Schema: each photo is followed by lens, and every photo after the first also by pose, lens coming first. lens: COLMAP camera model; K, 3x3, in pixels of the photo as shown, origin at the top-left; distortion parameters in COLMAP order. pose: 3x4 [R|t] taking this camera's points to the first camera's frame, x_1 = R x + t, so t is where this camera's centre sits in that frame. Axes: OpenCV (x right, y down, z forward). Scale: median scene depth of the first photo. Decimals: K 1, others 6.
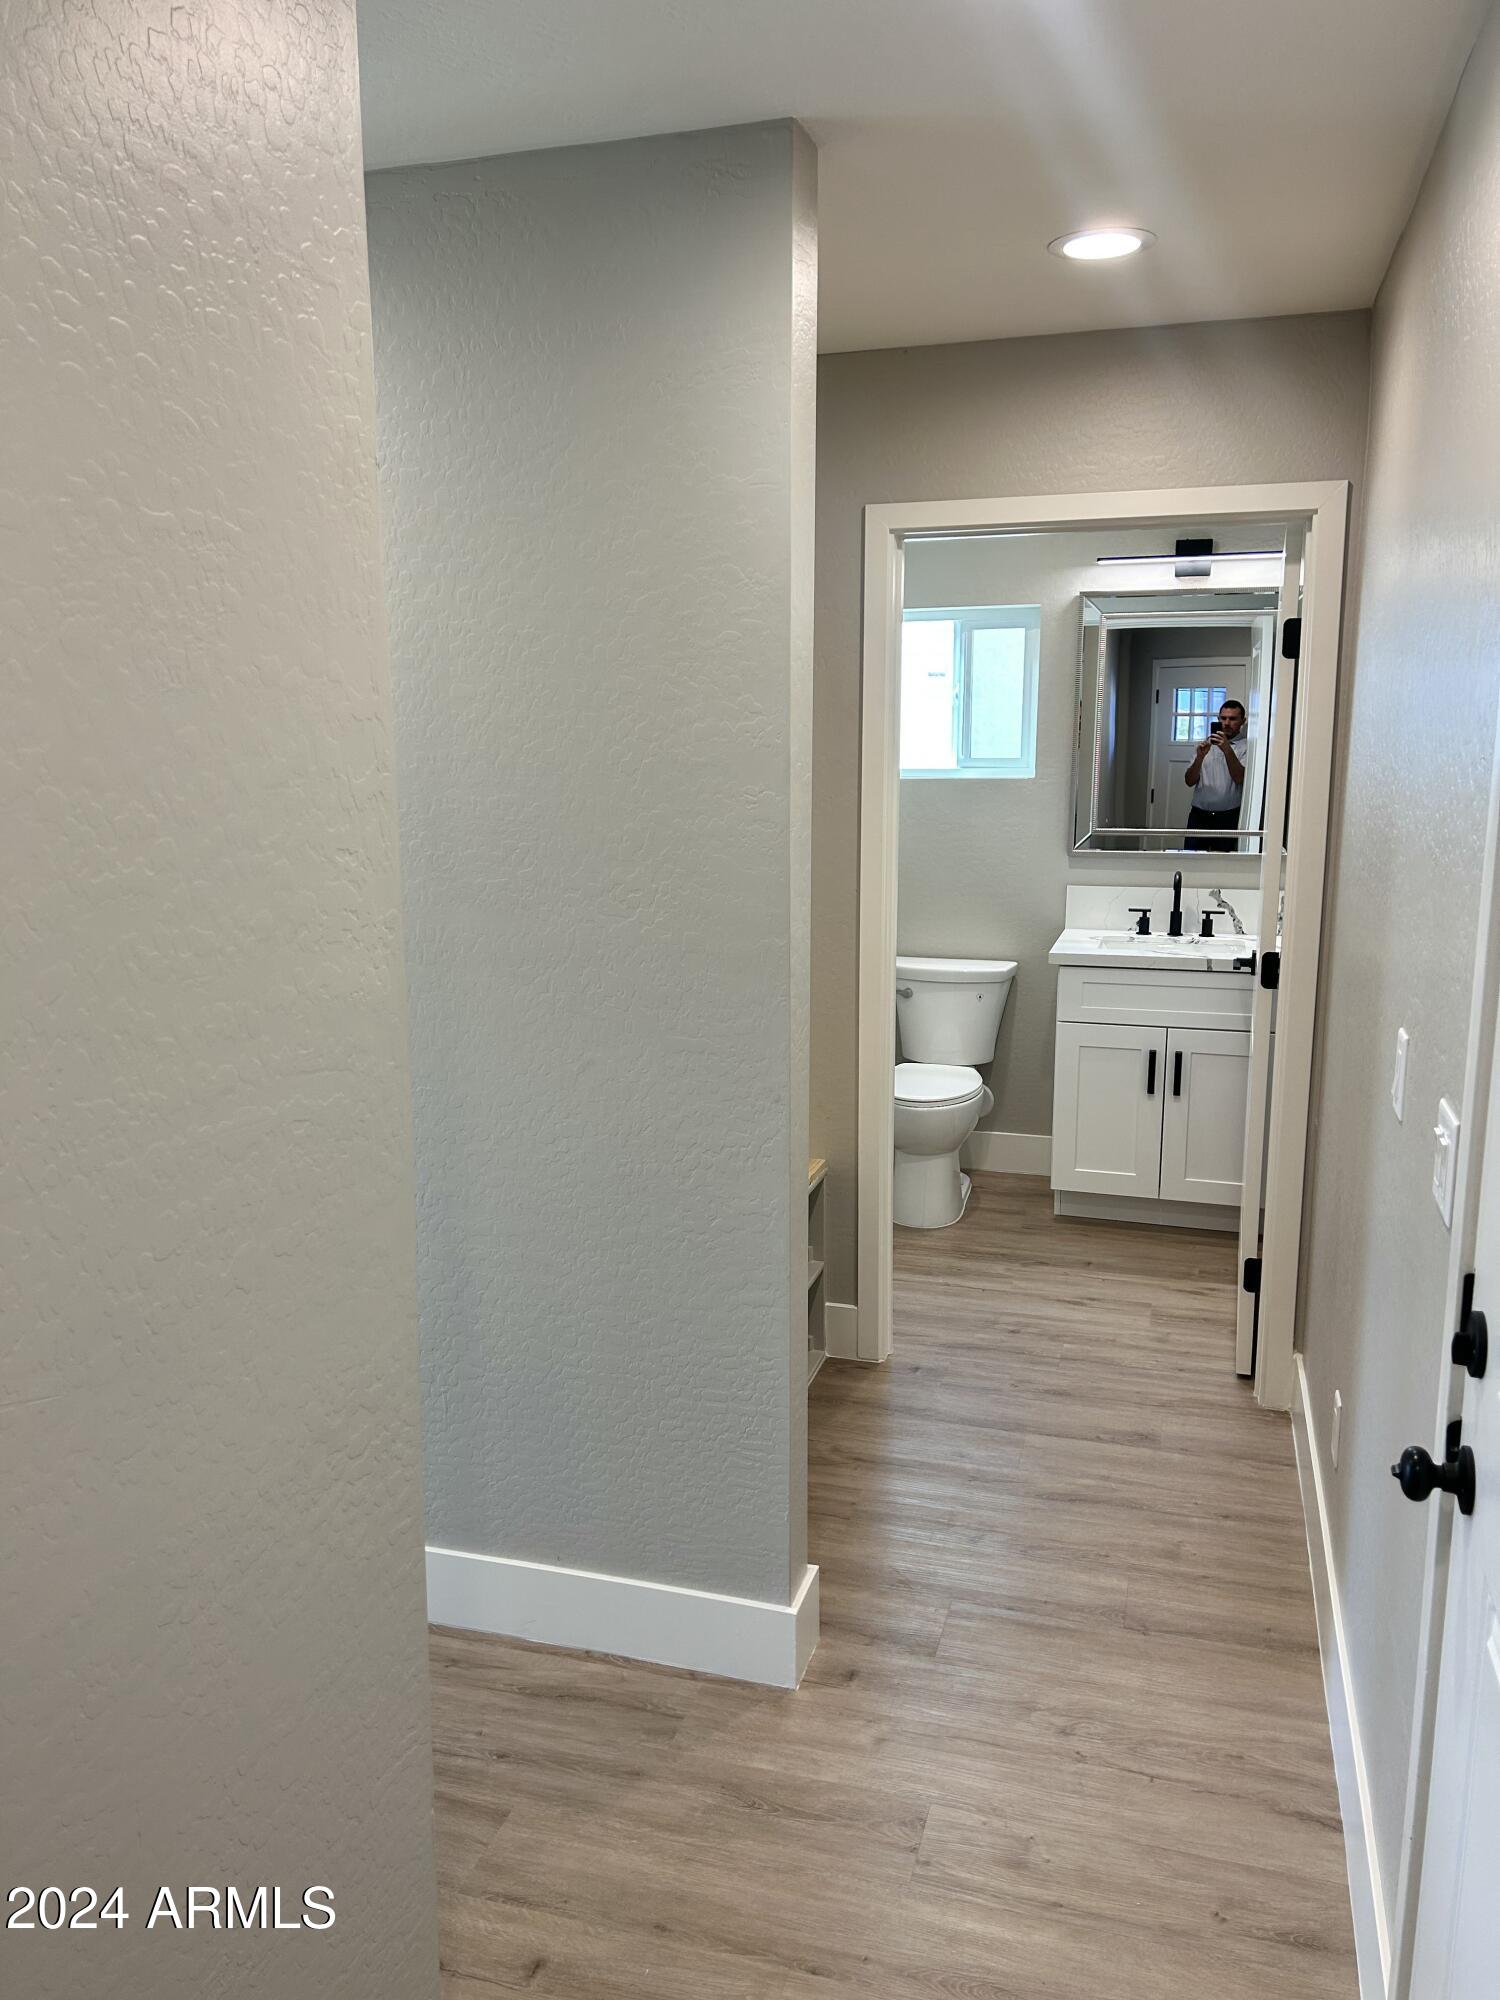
lens RADIAL K [[1498.3, 0, 755.7], [0, 1498.3, 1019.8], [0, 0, 1]] dist [0.045397, -0.034059]
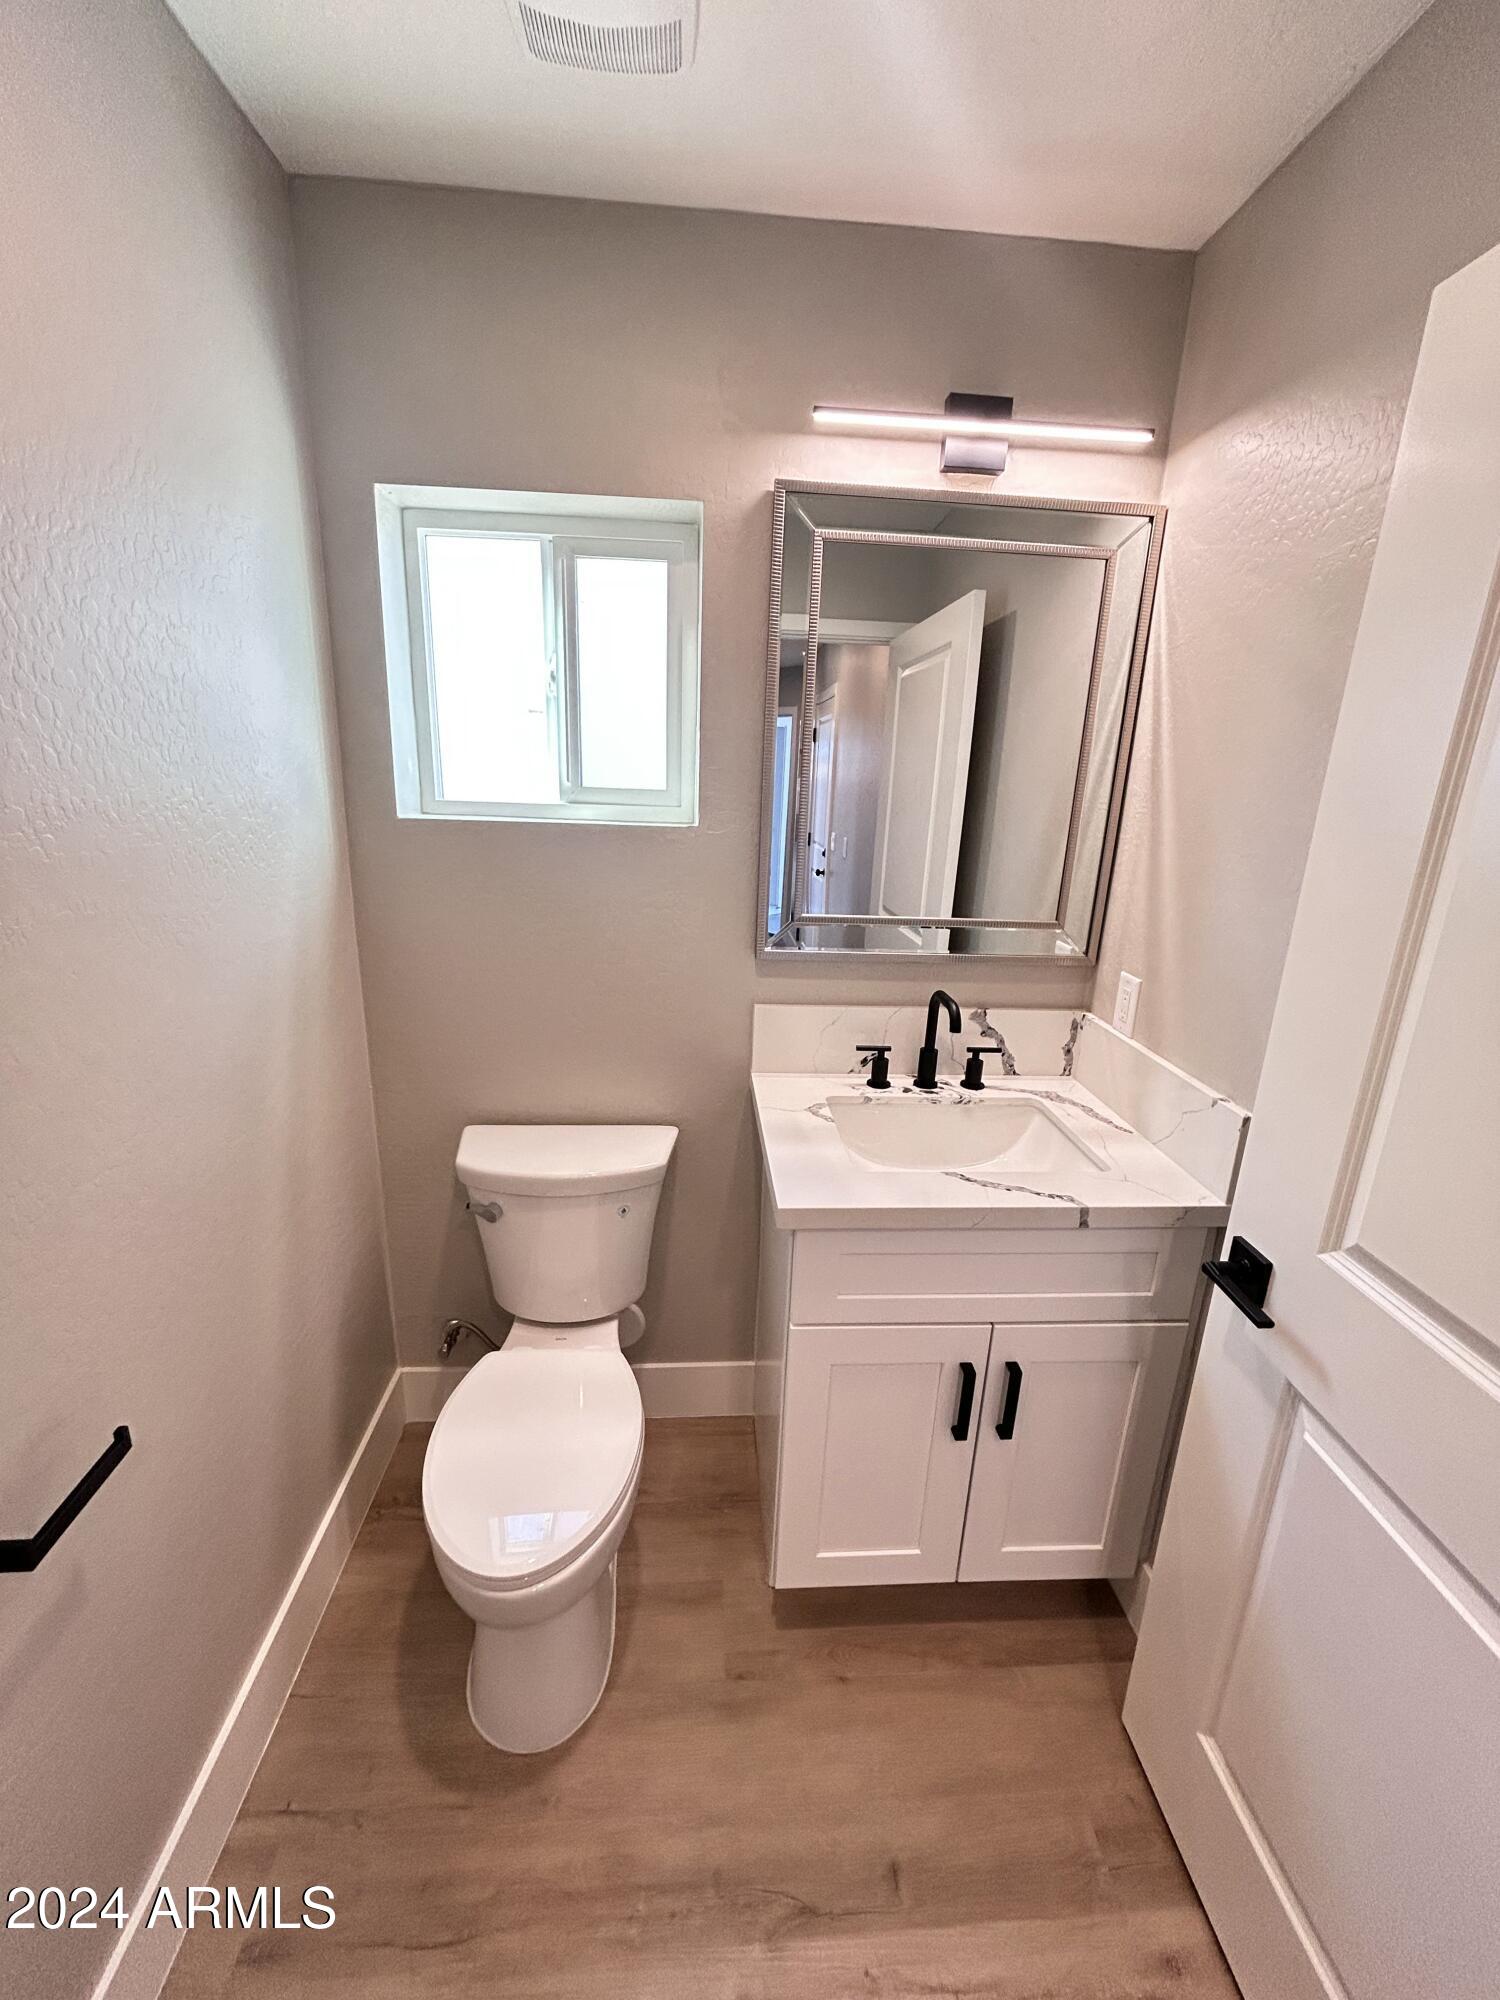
lens RADIAL K [[802.1, 0, 750.0], [0, 802.1, 1000.0], [0, 0, 1]] dist [-0.001646, 0.000422]
pose [[0.933250, -0.061458, 0.353932, 0.093646], [0.029439, 0.995027, 0.095155, -0.126563], [-0.358020, -0.078383, 0.930418, 0.718695]]
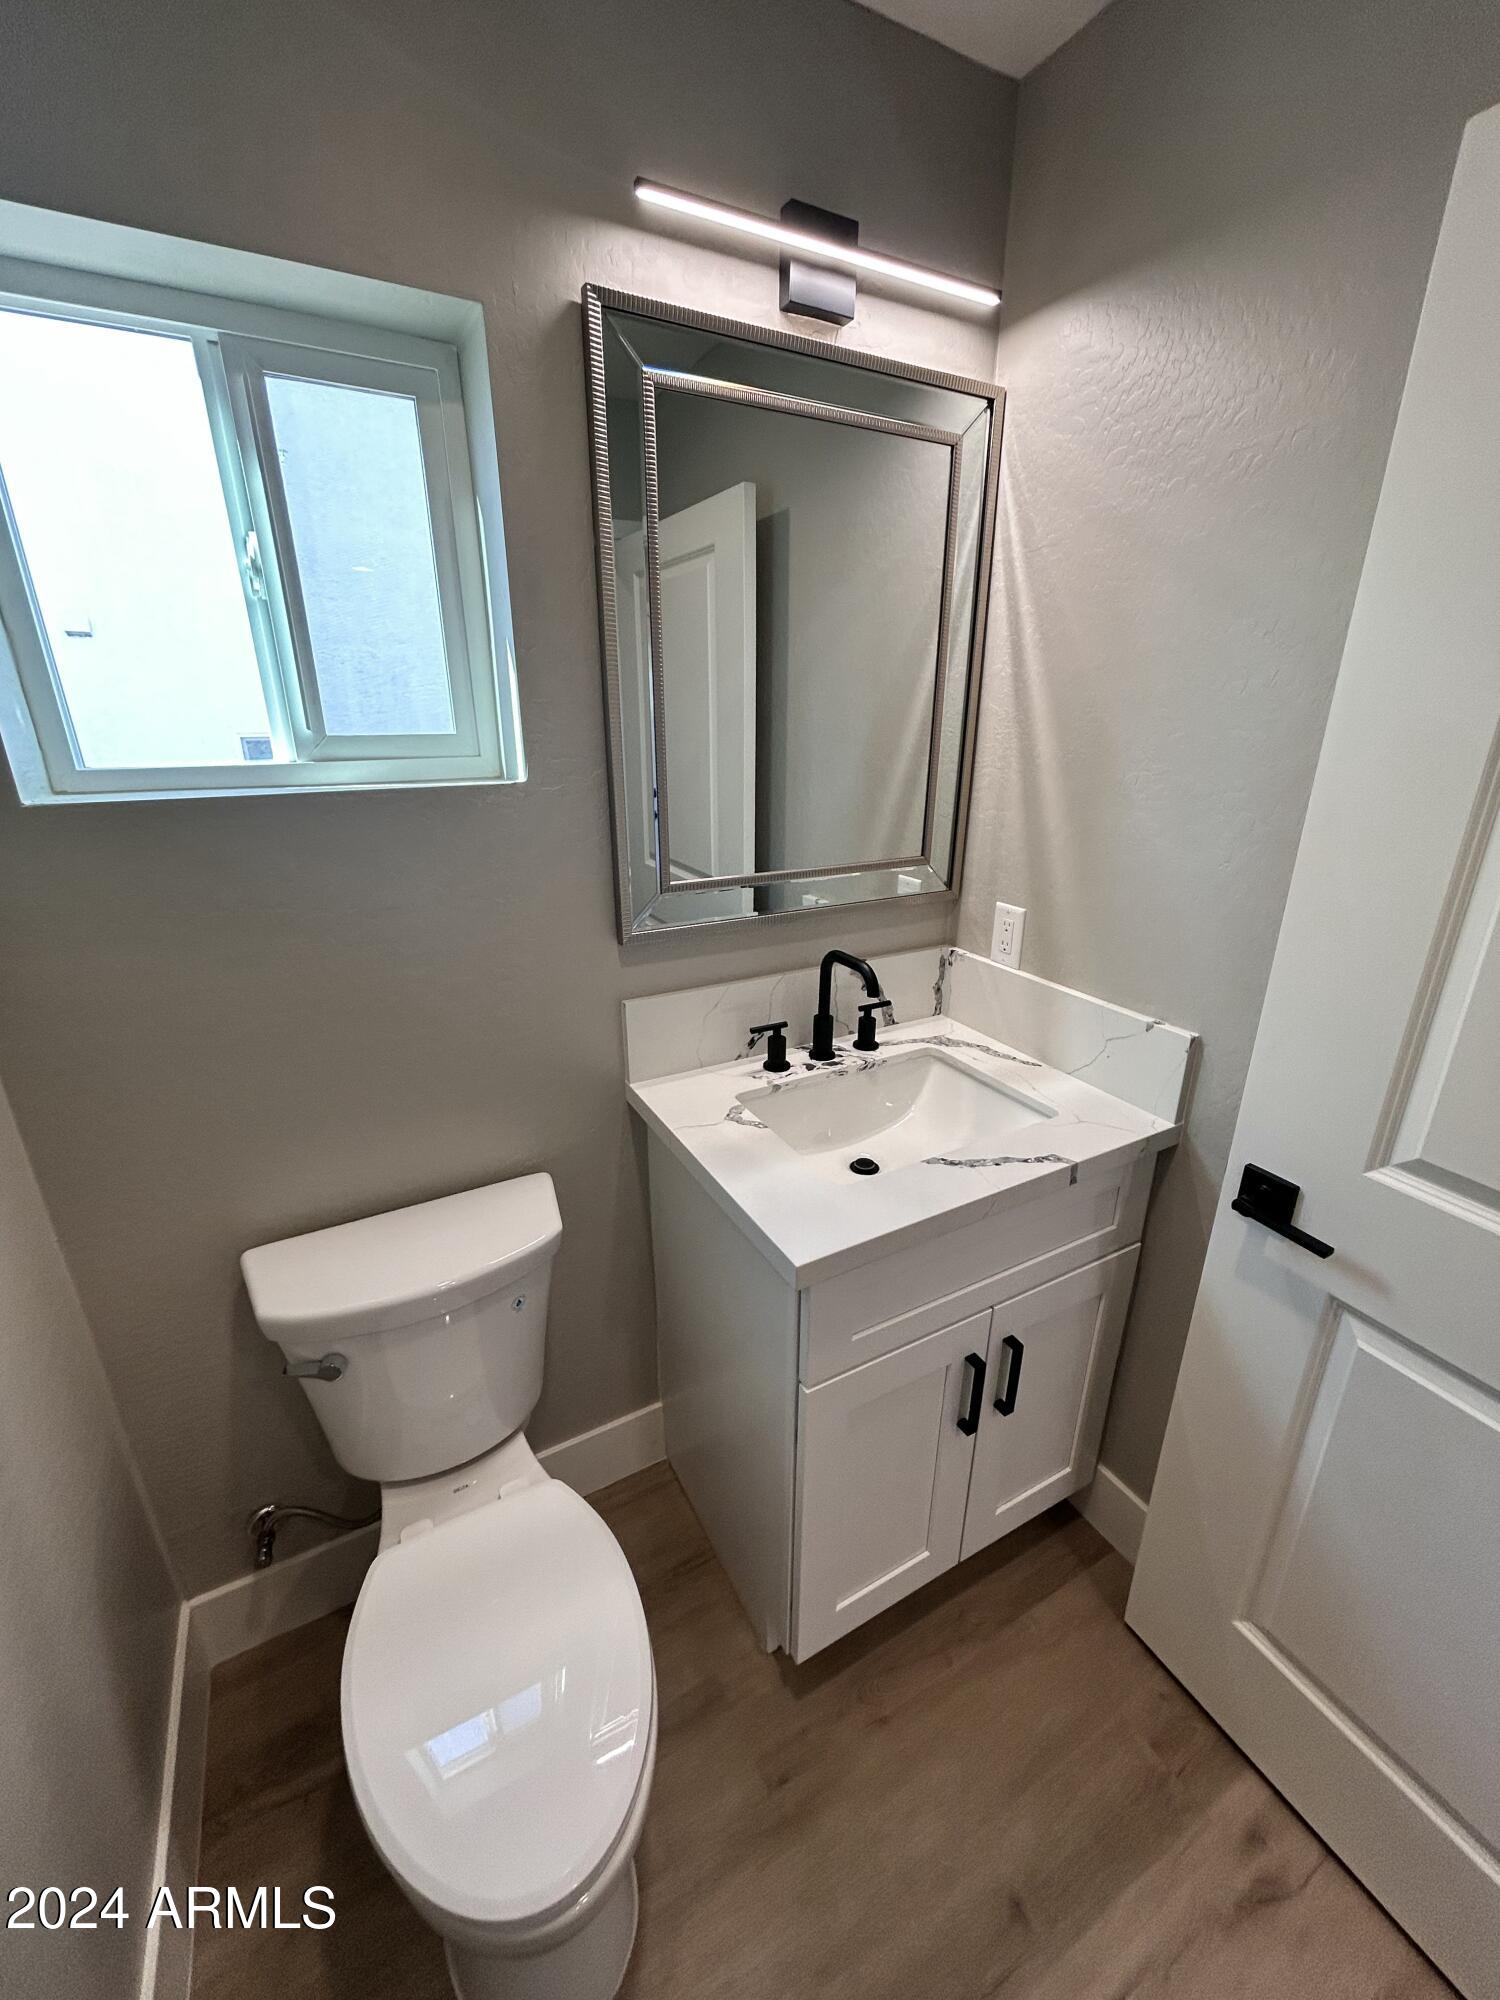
lens RADIAL K [[802.1, 0, 750.0], [0, 802.1, 1000.0], [0, 0, 1]] dist [-0.001646, 0.000422]
pose [[0.698227, -0.241534, 0.673899, 0.062573], [0.134604, 0.968868, 0.207791, -0.143402], [-0.703108, -0.054376, 0.709001, 0.809852]]
